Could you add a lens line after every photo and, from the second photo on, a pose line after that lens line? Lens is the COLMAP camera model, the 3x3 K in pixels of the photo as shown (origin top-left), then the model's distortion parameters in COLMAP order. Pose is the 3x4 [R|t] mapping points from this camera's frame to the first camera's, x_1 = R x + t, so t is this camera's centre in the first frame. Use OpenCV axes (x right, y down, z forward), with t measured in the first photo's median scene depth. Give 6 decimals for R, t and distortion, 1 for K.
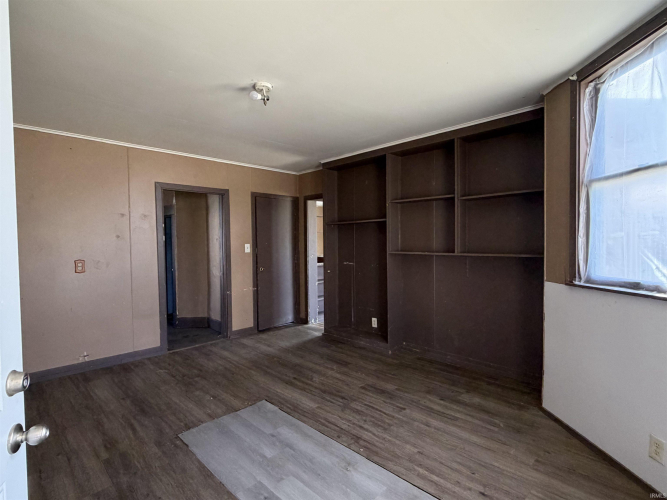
lens RADIAL K [[332.5, 0, 333.6], [0, 332.5, 249.9], [0, 0, 1]] dist [0.000096, 0.000018]
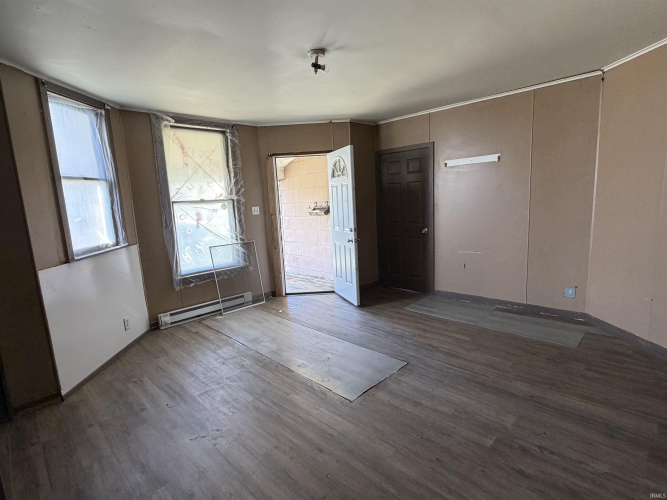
lens RADIAL K [[332.5, 0, 334.4], [0, 332.5, 250.1], [0, 0, 1]] dist [0.000096, 0.000018]
pose [[-0.997984, 0.063301, 0.004663, -0.209966], [0.063042, 0.979991, 0.188795, -0.086625], [0.007382, 0.188708, -0.982005, 1.922215]]
